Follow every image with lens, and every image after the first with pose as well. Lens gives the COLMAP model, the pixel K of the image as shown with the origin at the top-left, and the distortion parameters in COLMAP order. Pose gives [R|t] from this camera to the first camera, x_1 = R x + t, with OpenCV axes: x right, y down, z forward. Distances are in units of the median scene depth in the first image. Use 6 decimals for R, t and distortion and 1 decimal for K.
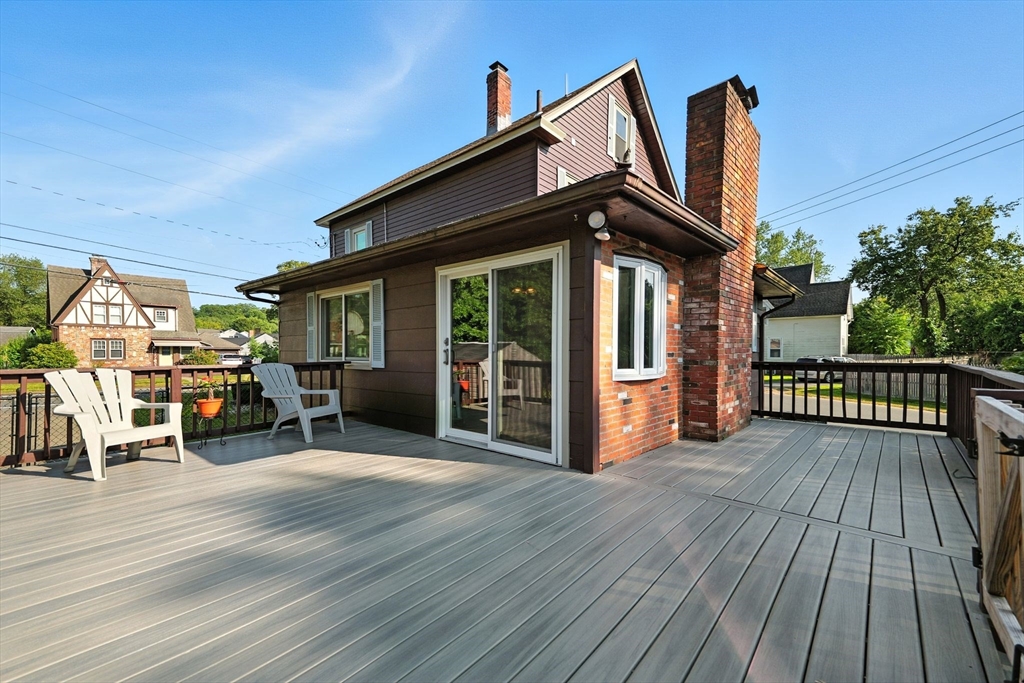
lens RADIAL K [[409.3, 0, 513.2], [0, 409.3, 348.9], [0, 0, 1]] dist [0.040650, -0.001264]
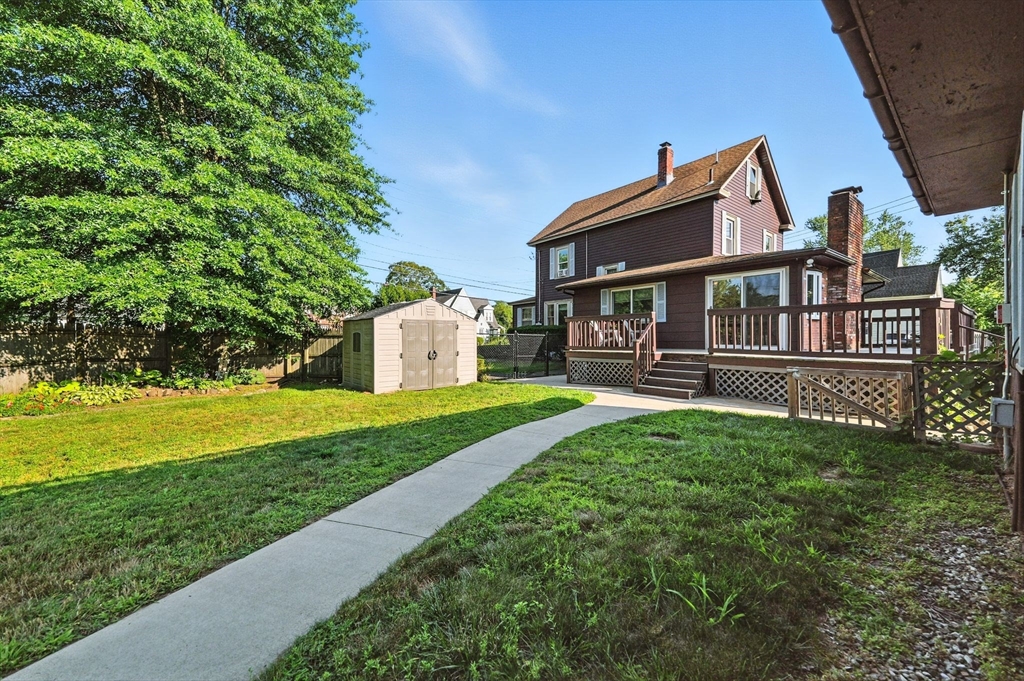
lens RADIAL K [[409.3, 0, 504.1], [0, 409.3, 337.0], [0, 0, 1]] dist [0.040650, -0.001264]
pose [[0.990693, -0.013209, -0.135474, -0.211435], [0.011877, 0.999873, -0.010637, 0.033063], [0.135597, 0.008929, 0.990724, -0.309591]]
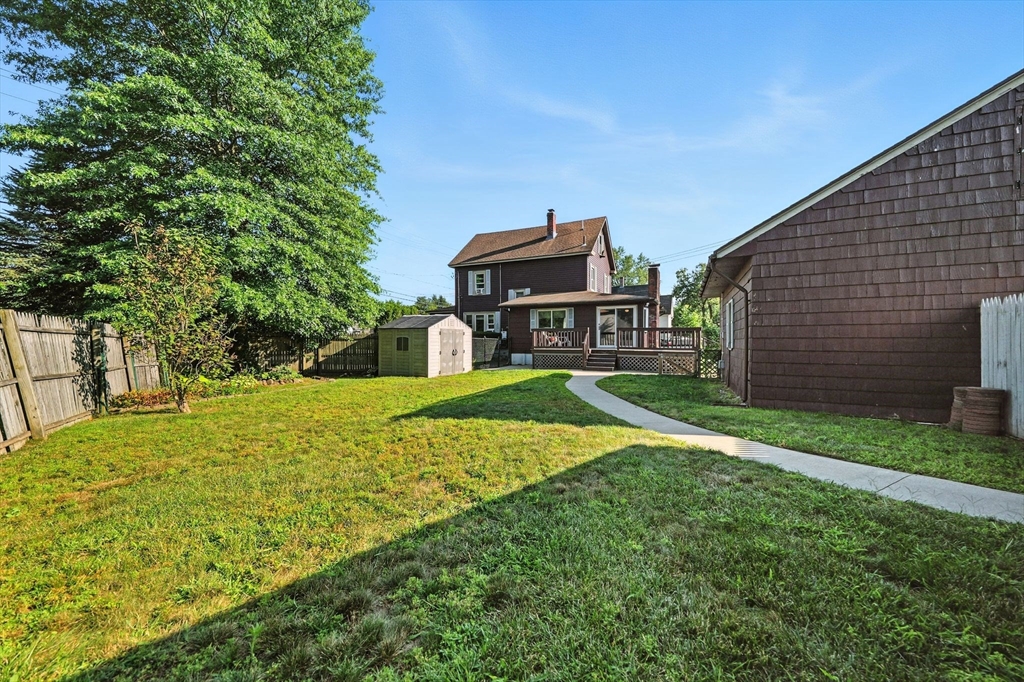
lens RADIAL K [[409.3, 0, 512.8], [0, 409.3, 337.9], [0, 0, 1]] dist [0.040650, -0.001264]
pose [[0.950649, -0.006772, 0.310195, -0.463007], [0.009639, 0.999924, -0.007710, 0.029660], [-0.310119, 0.010319, 0.950642, -0.541191]]
